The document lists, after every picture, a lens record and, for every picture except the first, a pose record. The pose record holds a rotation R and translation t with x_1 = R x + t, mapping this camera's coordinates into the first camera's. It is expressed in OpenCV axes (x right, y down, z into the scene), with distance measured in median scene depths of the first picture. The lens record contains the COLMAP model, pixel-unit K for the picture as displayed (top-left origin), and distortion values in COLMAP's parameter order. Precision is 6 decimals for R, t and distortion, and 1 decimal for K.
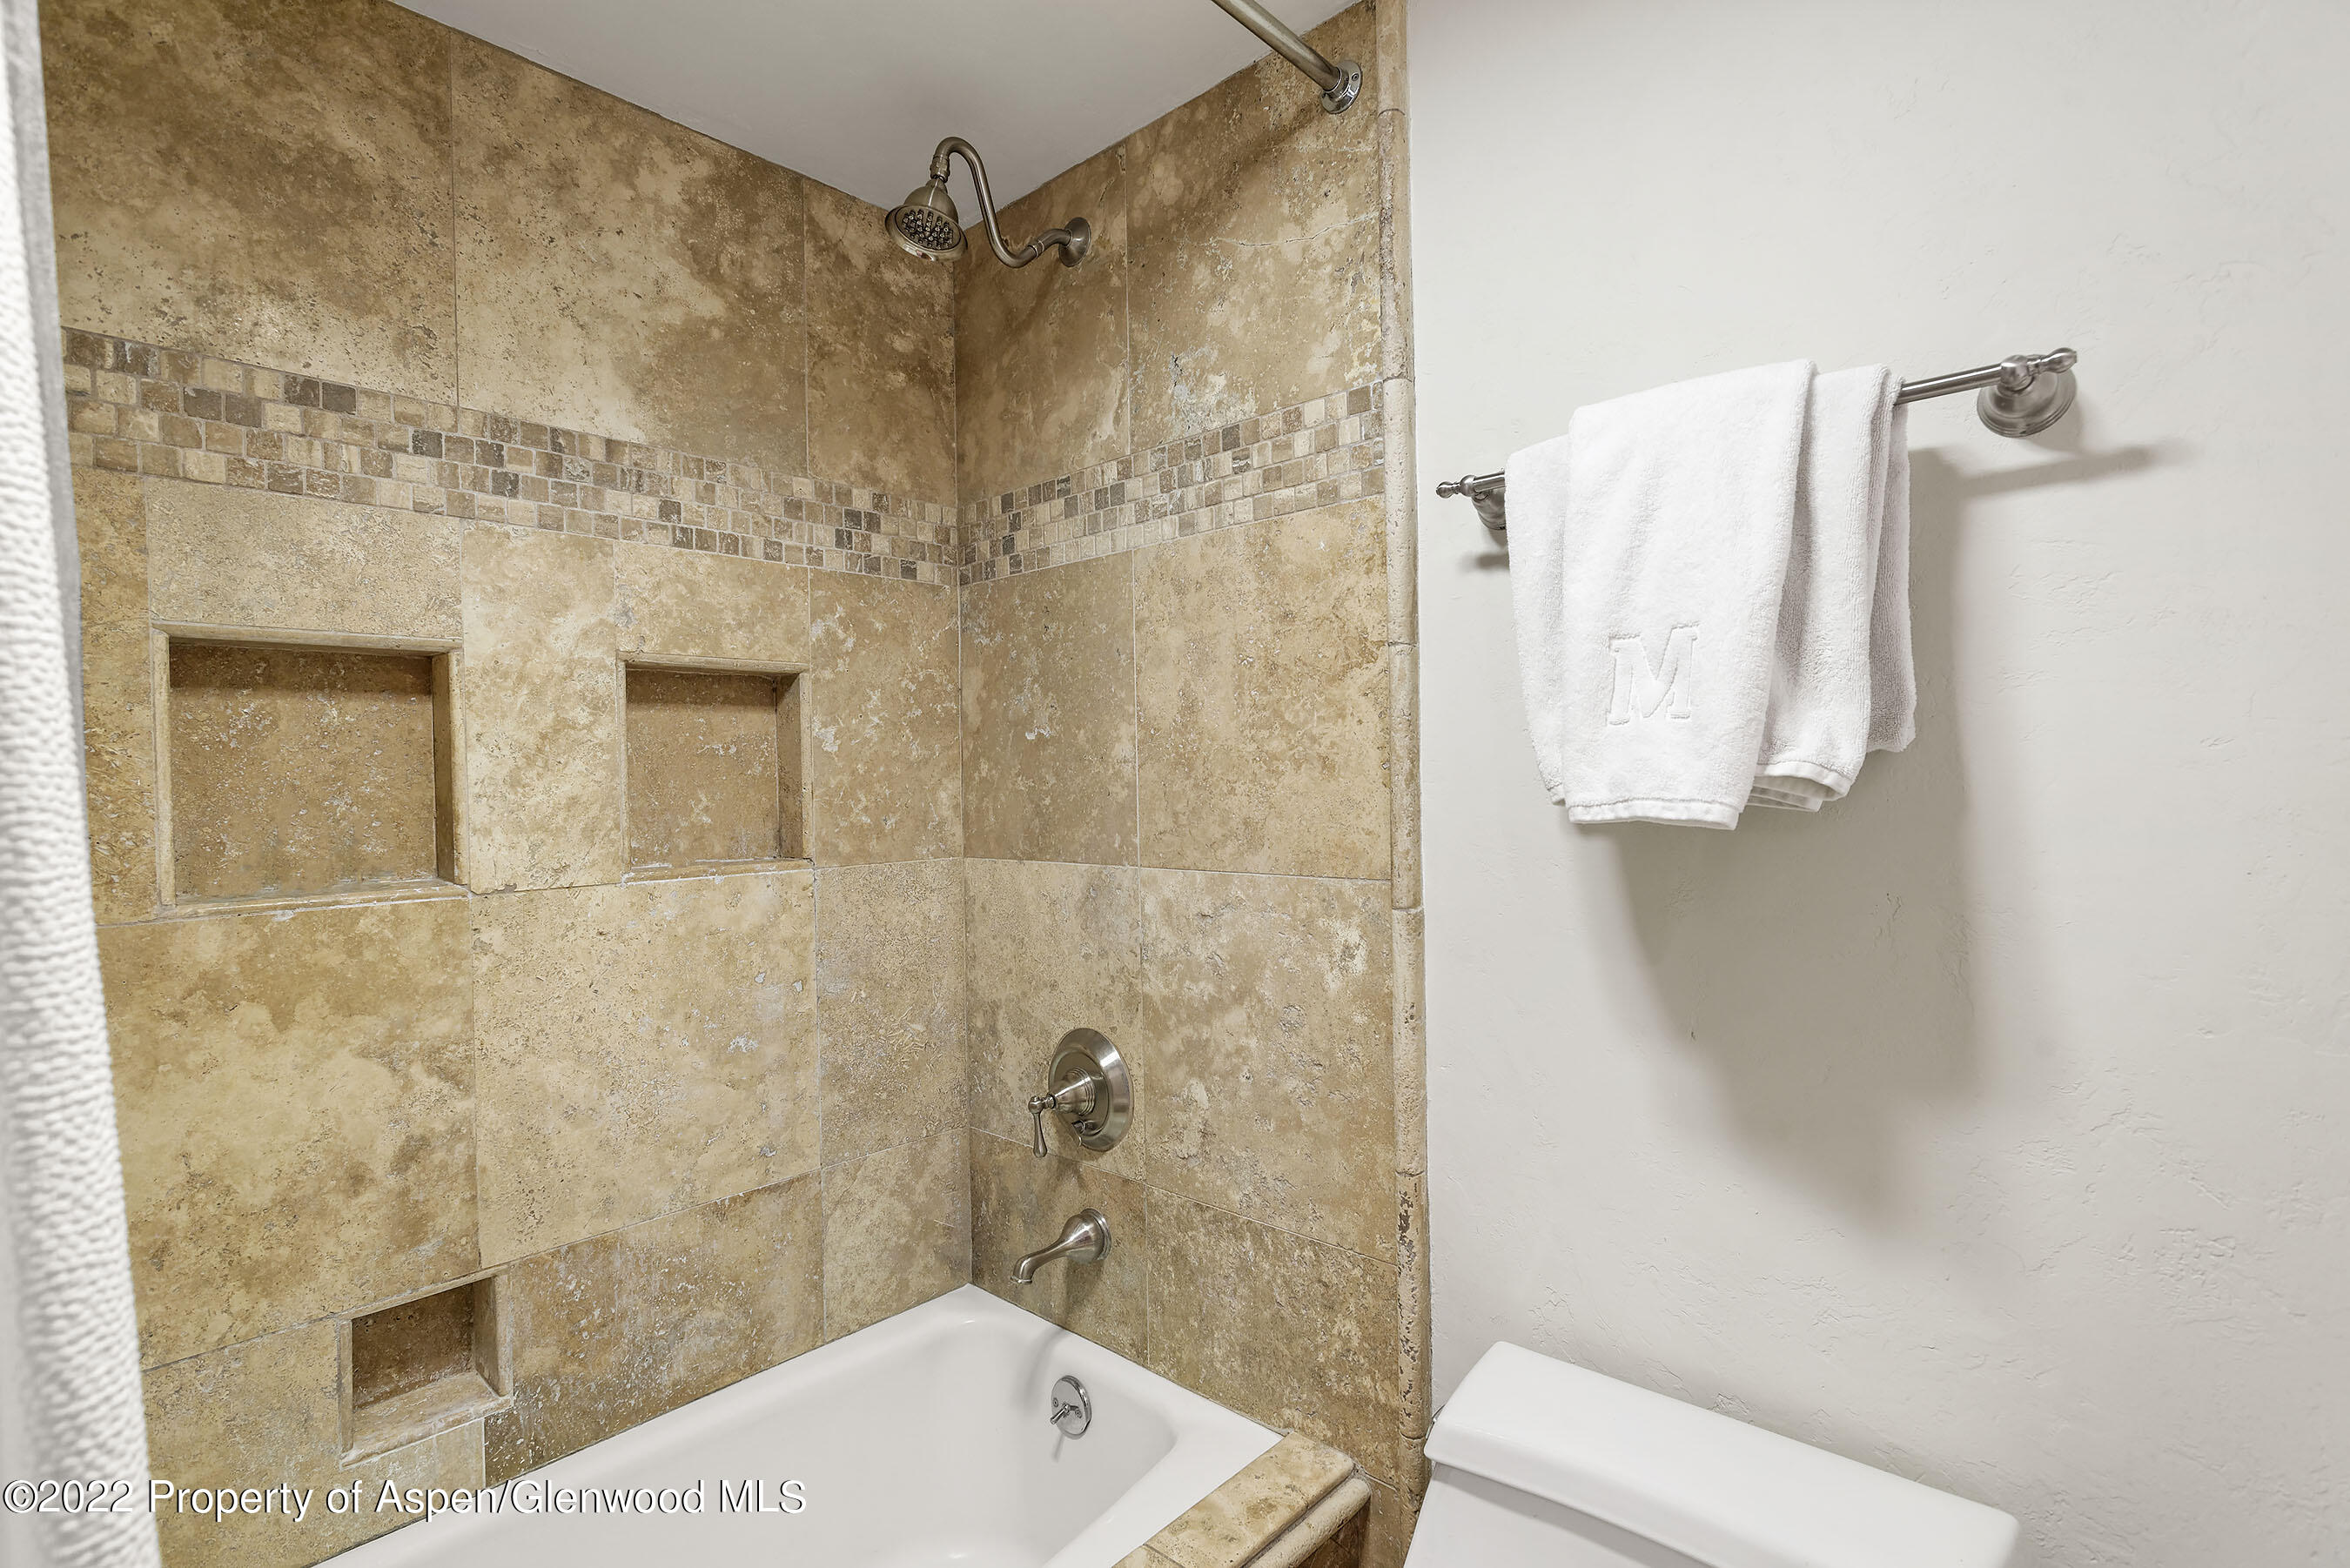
lens RADIAL K [[1105.5, 0, 1168.0], [0, 1105.5, 788.1], [0, 0, 1]] dist [0.005011, -0.002944]
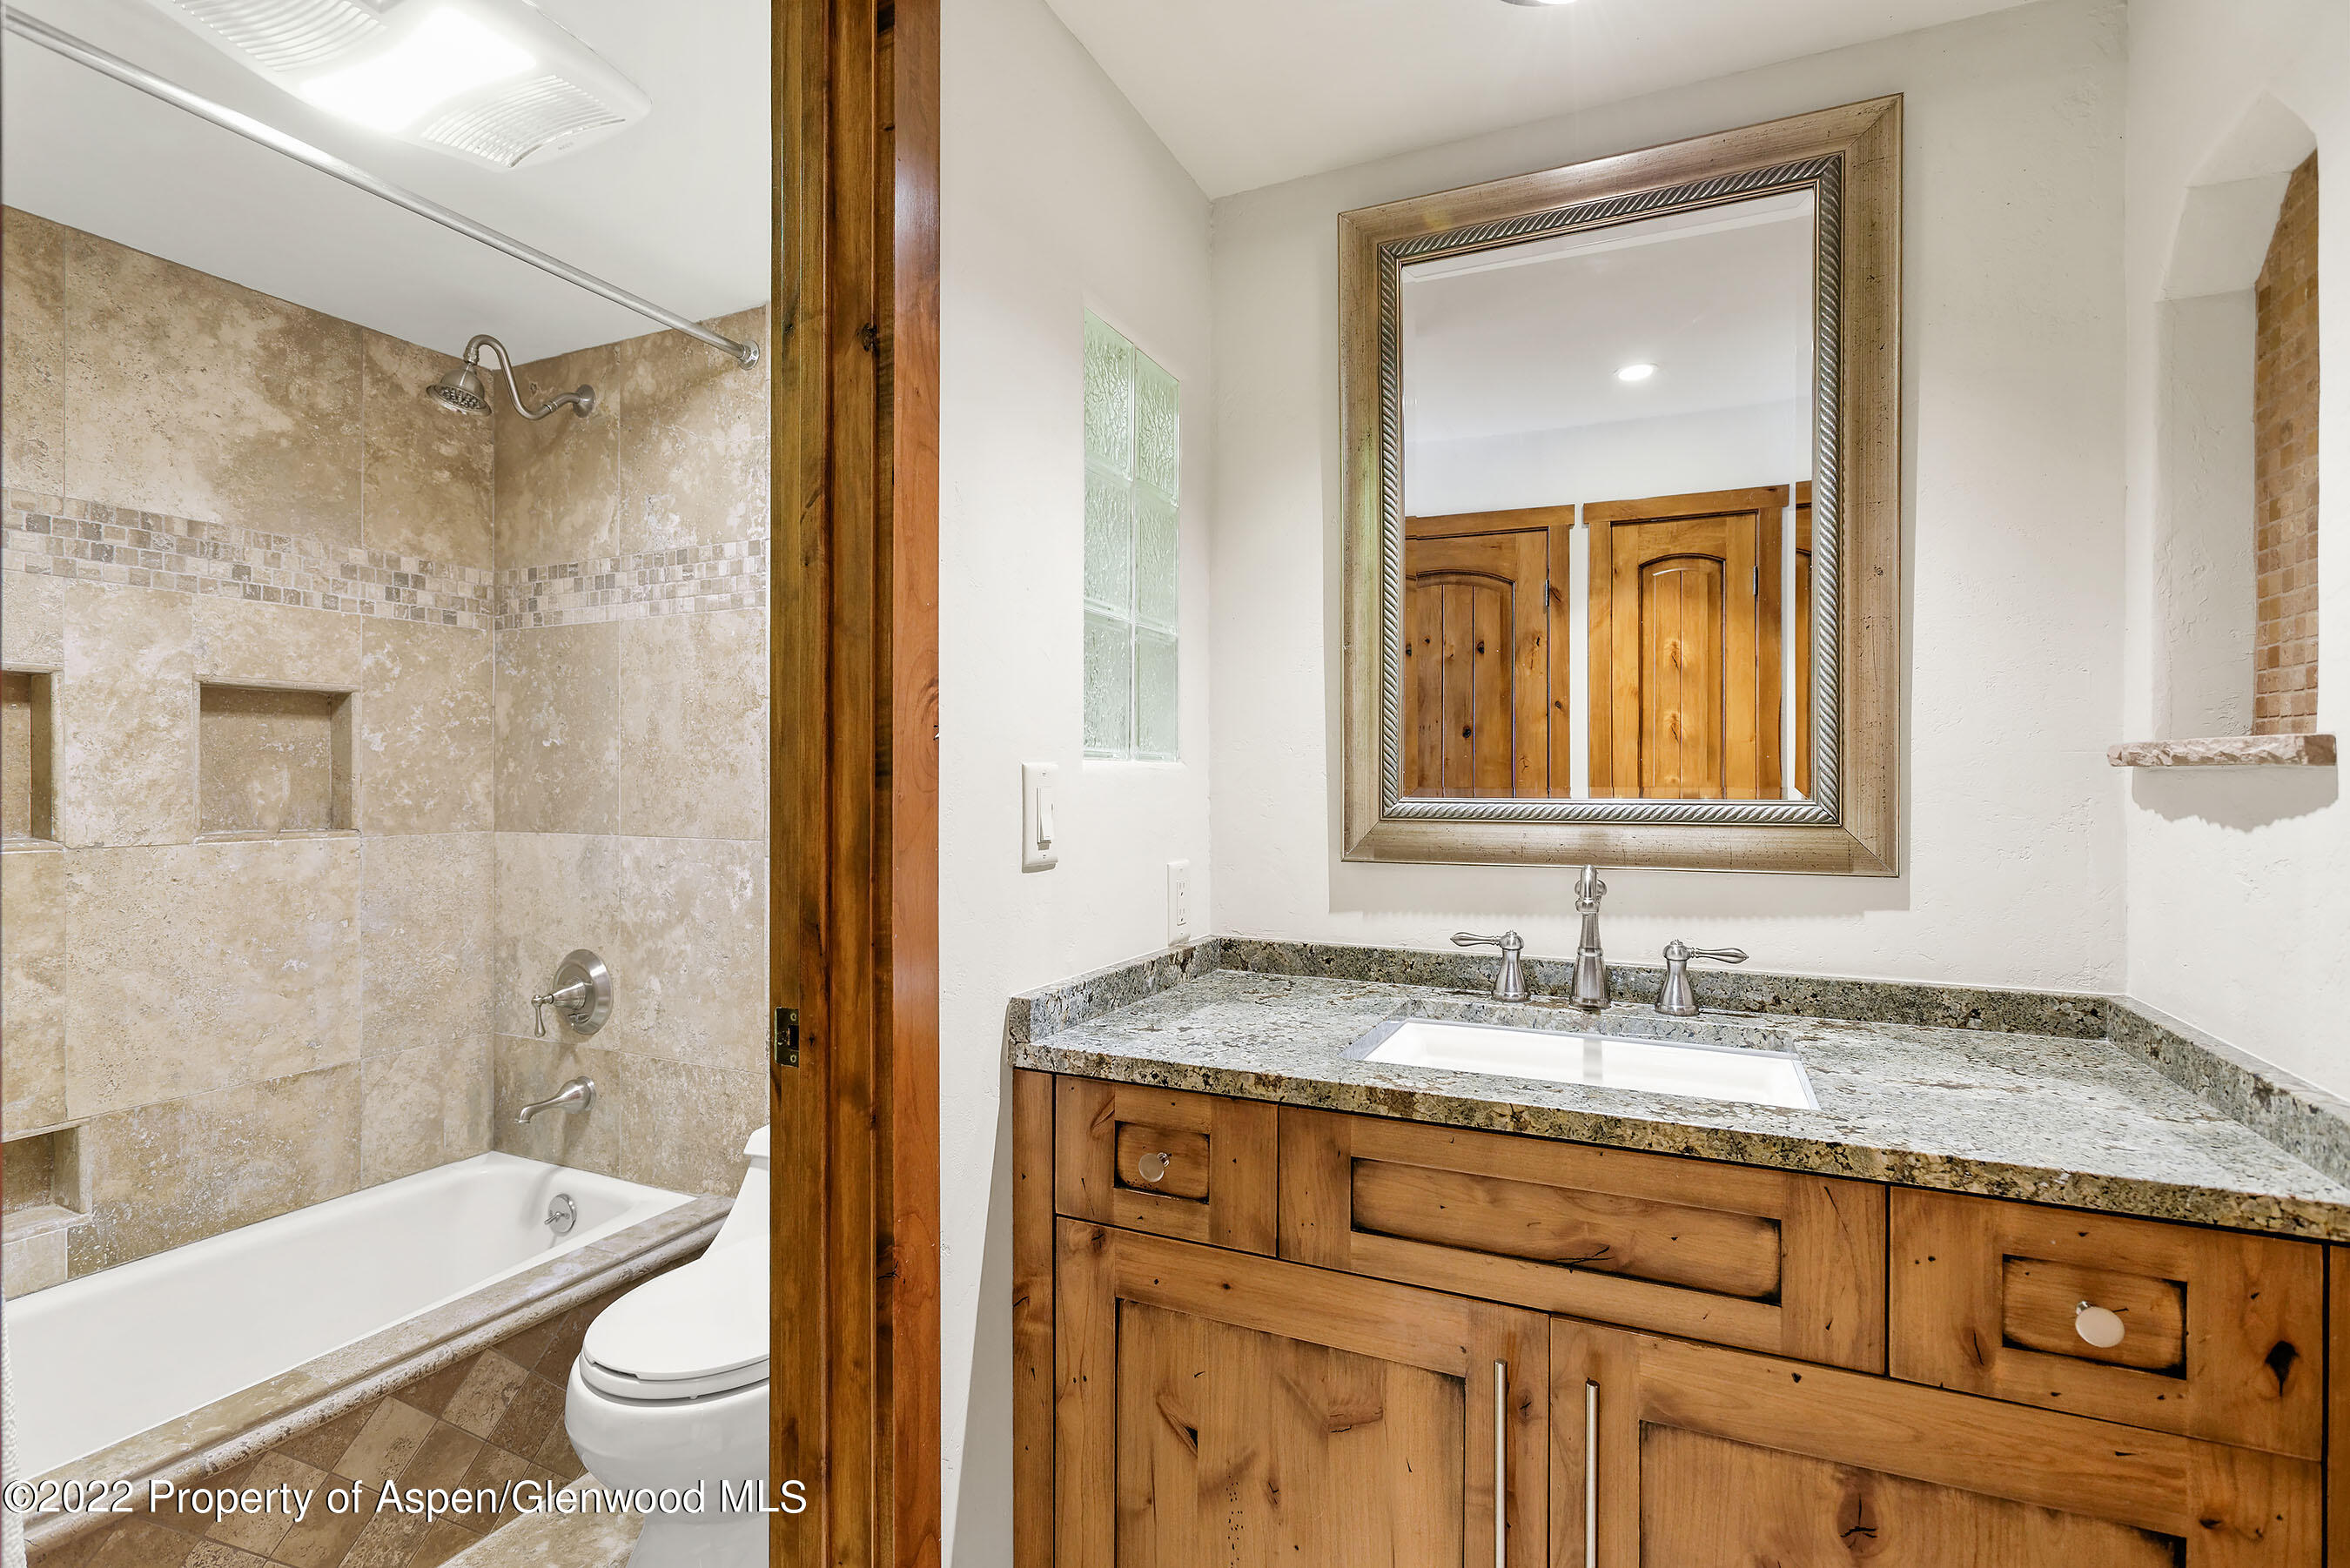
lens RADIAL K [[1105.5, 0, 1169.7], [0, 1105.5, 784.3], [0, 0, 1]] dist [0.005011, -0.002944]
pose [[0.953515, 0.019356, 0.300723, 0.243481], [-0.017393, 0.999806, -0.009203, 0.003993], [-0.300843, 0.003545, 0.953667, -0.667691]]
